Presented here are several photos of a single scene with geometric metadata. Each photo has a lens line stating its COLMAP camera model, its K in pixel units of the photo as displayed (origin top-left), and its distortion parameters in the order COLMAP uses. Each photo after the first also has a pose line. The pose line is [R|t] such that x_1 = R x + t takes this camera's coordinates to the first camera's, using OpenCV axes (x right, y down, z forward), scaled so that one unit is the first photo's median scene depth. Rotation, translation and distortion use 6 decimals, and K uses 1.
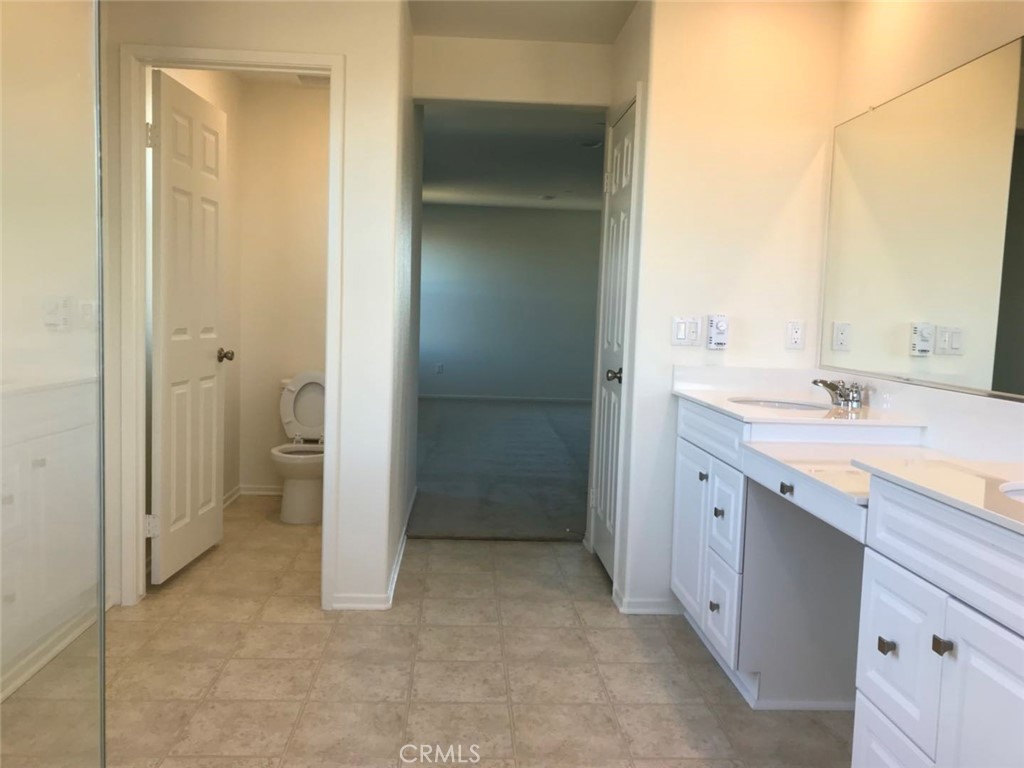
lens RADIAL K [[818.7, 0, 500.9], [0, 818.7, 374.6], [0, 0, 1]] dist [0.033155, -0.046690]
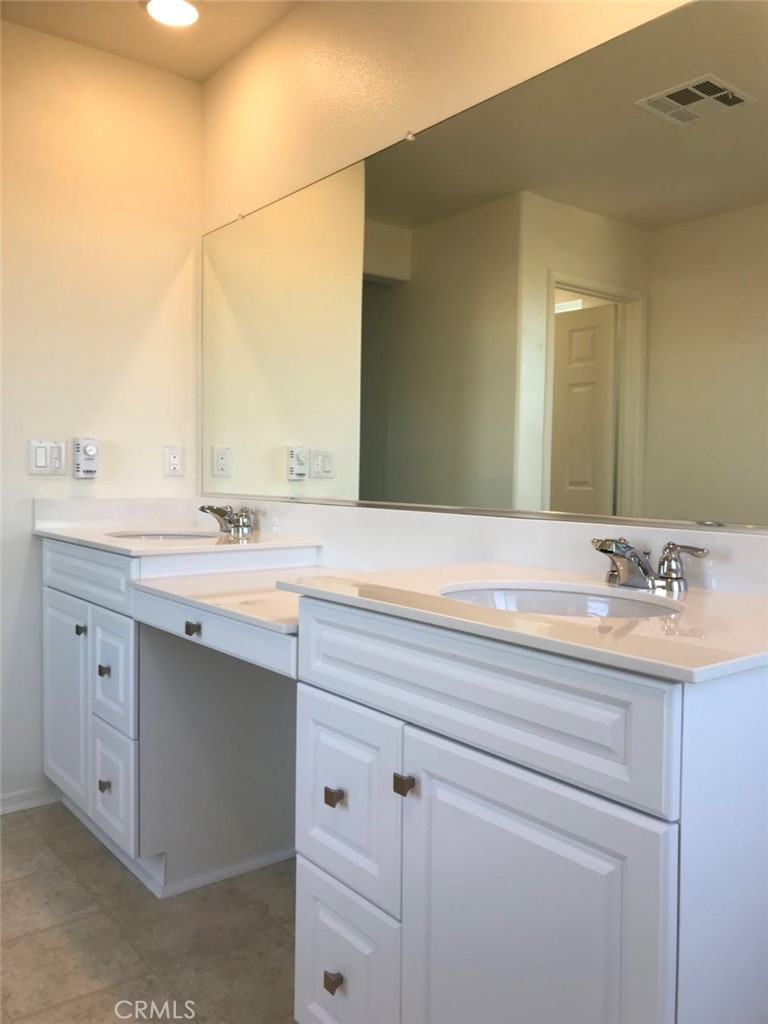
lens RADIAL K [[818.7, 0, 384.0], [0, 818.7, 512.0], [0, 0, 1]] dist [0.033155, -0.046690]
pose [[0.810513, -0.045860, 0.583923, 0.018903], [0.055666, 0.998449, 0.001149, 0.024040], [-0.583070, 0.031573, 0.811808, 0.162345]]
